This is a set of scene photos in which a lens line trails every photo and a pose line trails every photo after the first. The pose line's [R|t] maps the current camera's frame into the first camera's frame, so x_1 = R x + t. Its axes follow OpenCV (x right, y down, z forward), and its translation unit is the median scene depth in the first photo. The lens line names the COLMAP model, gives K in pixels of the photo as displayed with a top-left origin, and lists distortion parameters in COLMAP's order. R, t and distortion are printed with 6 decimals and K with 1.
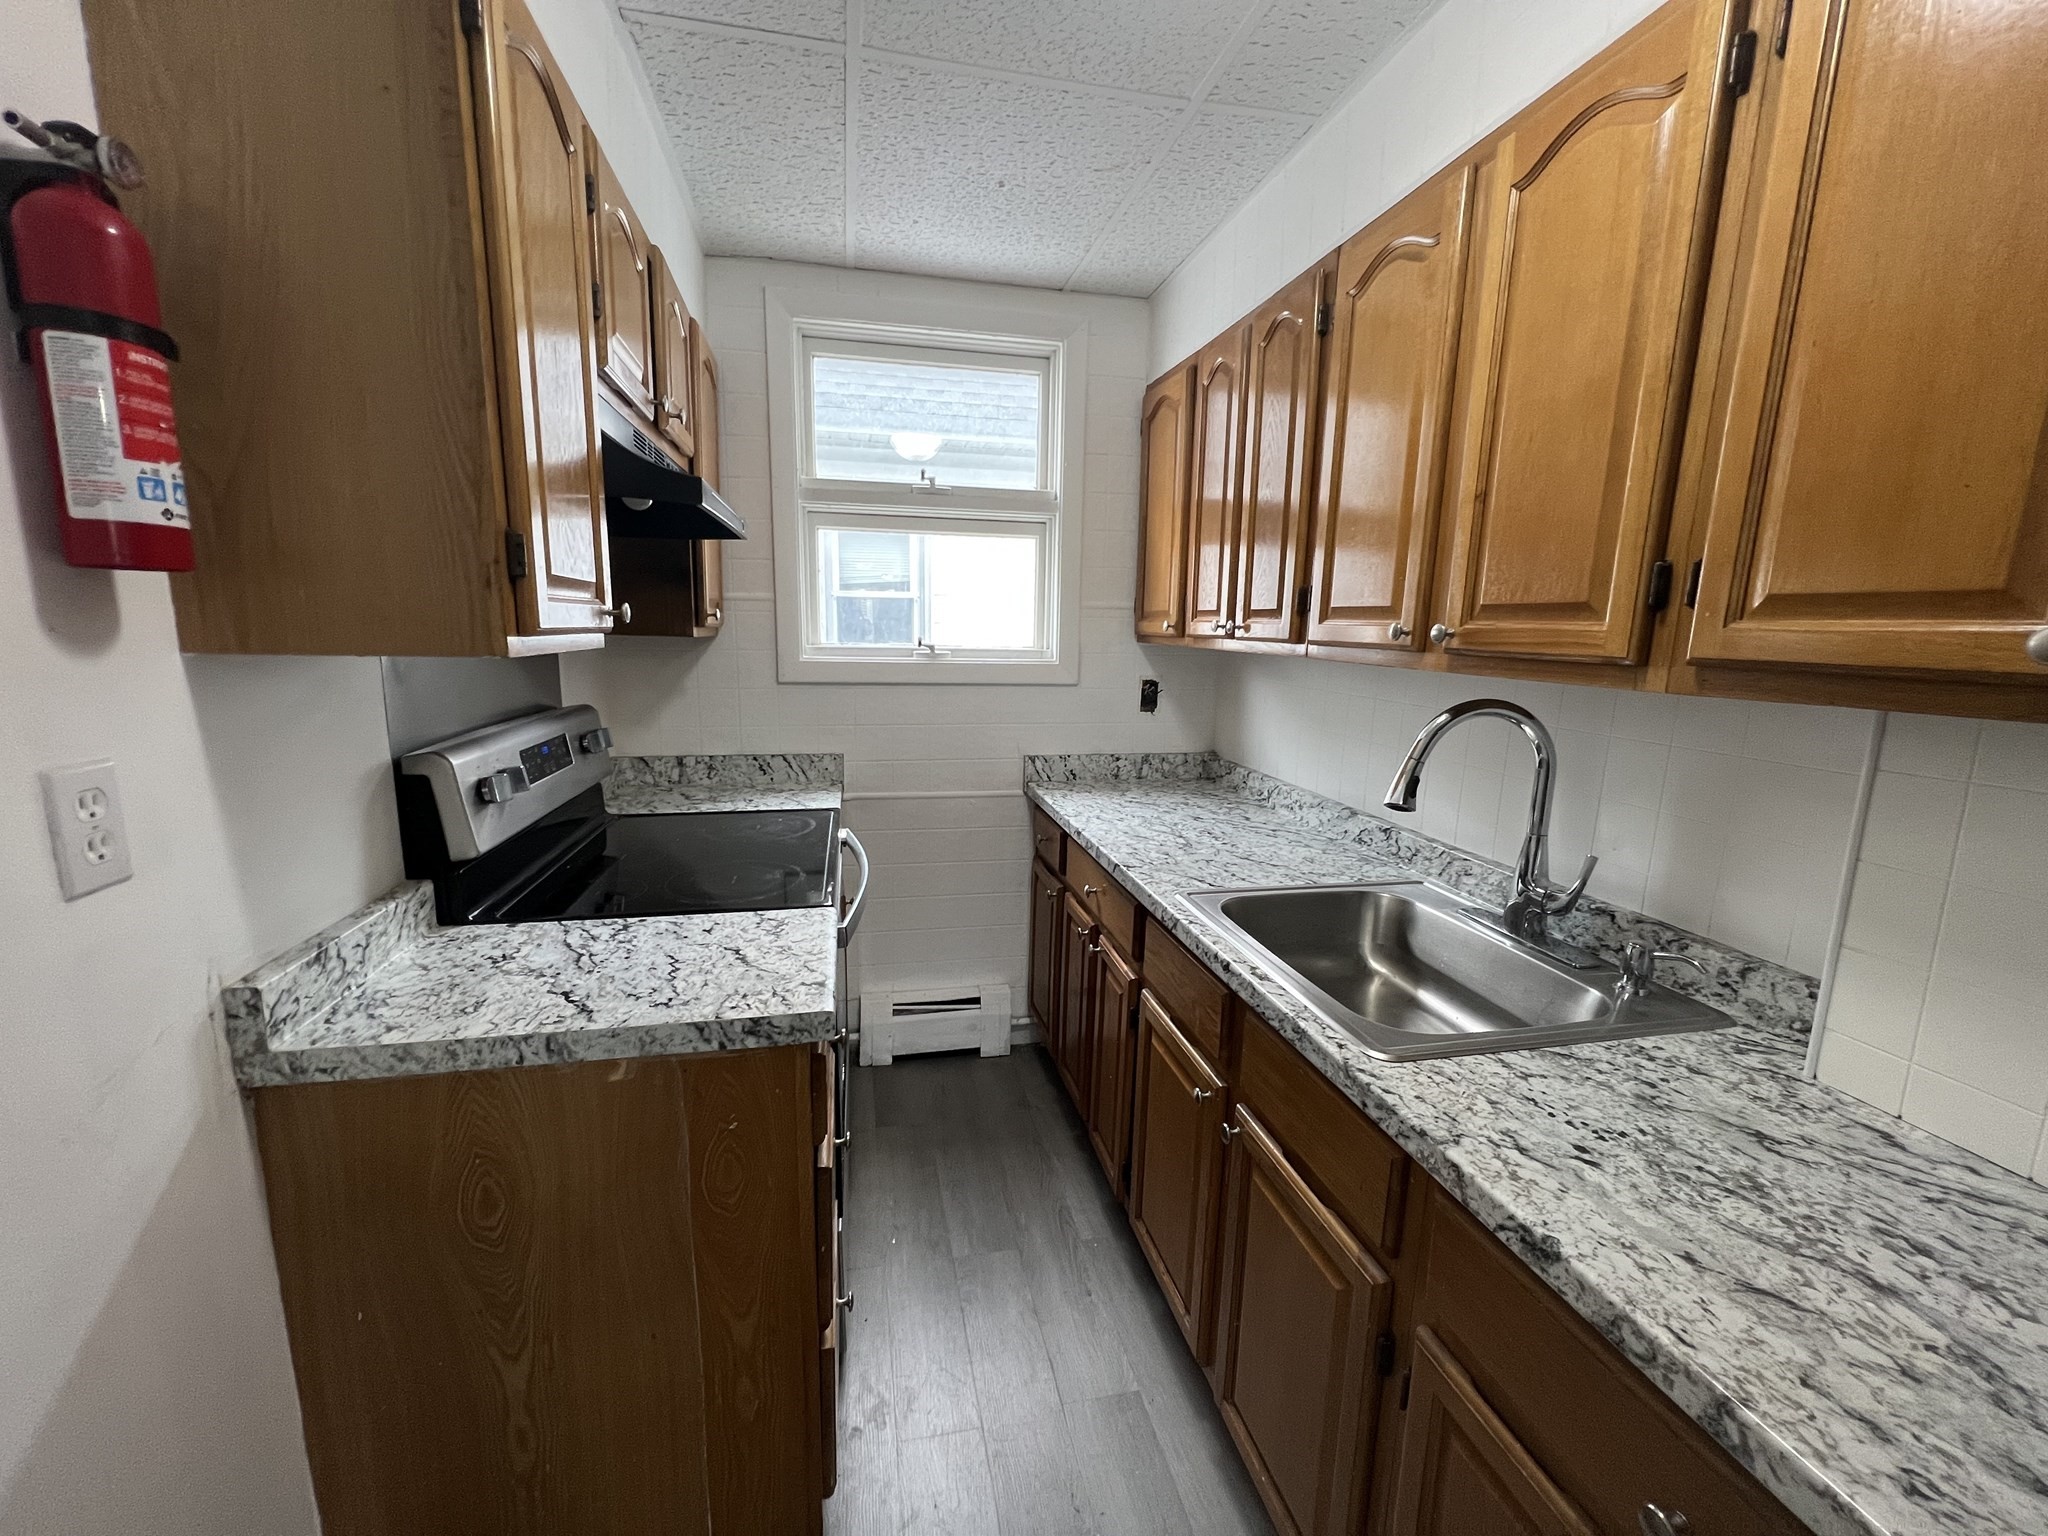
lens RADIAL K [[823.3, 0, 1023.2], [0, 823.3, 772.0], [0, 0, 1]] dist [-0.001736, 0.000400]
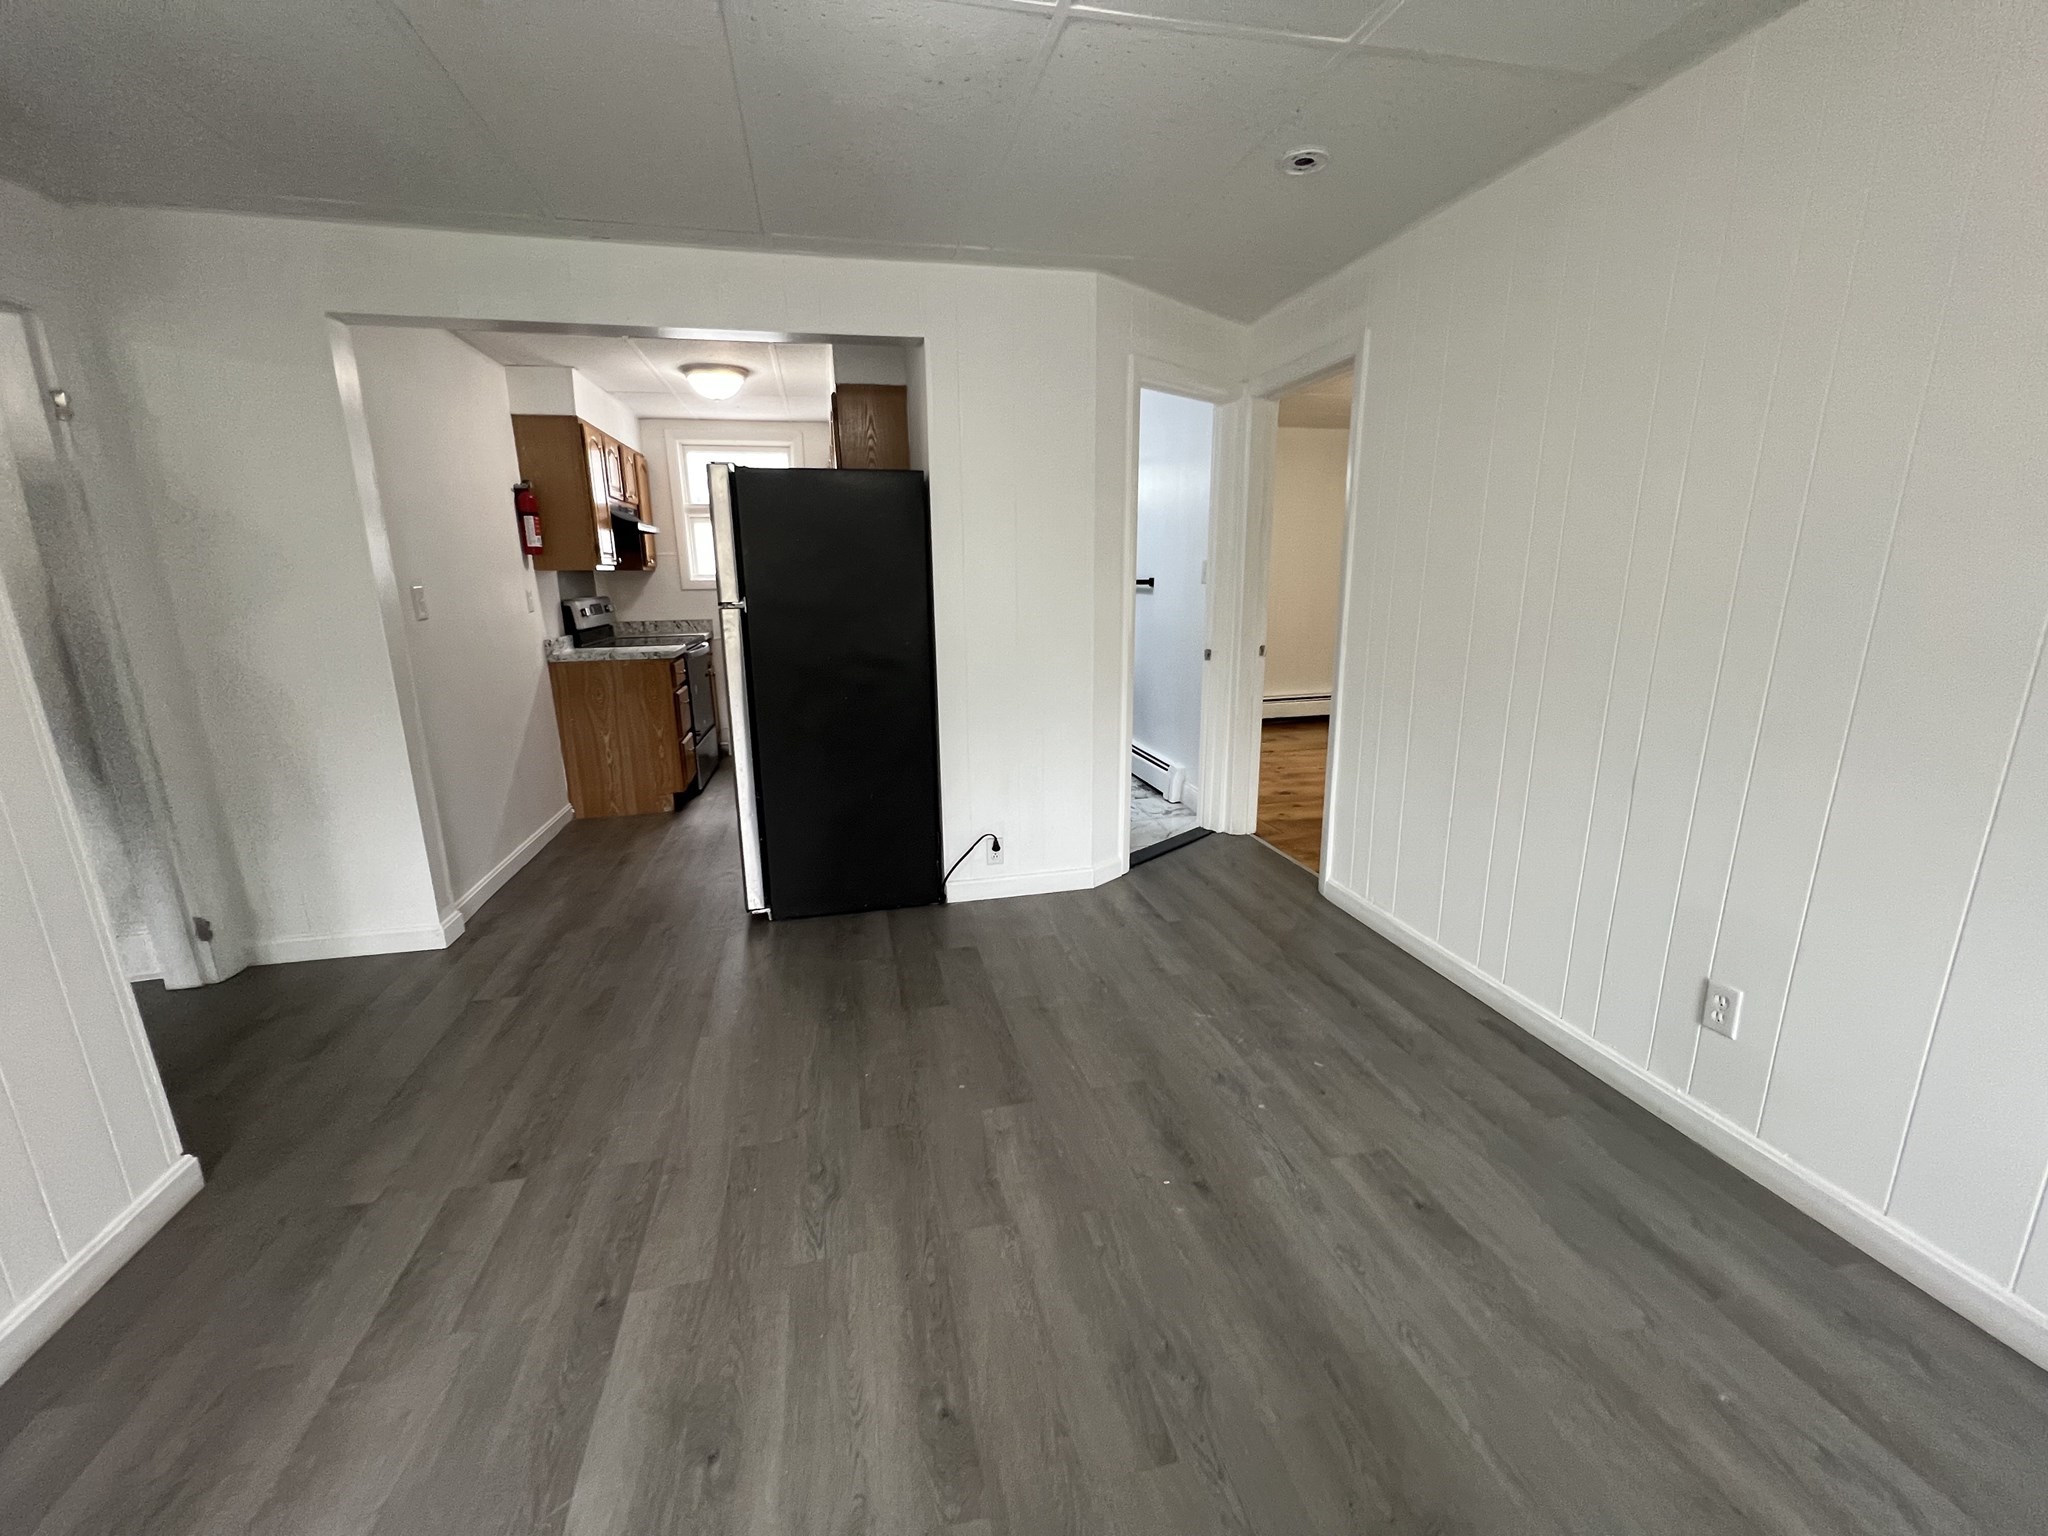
lens RADIAL K [[823.3, 0, 1023.2], [0, 823.3, 772.0], [0, 0, 1]] dist [-0.001736, 0.000400]
pose [[0.999380, -0.034278, 0.008040, 1.259077], [0.033675, 0.997255, 0.065945, 0.567536], [-0.010279, -0.065634, 0.997791, -2.753217]]
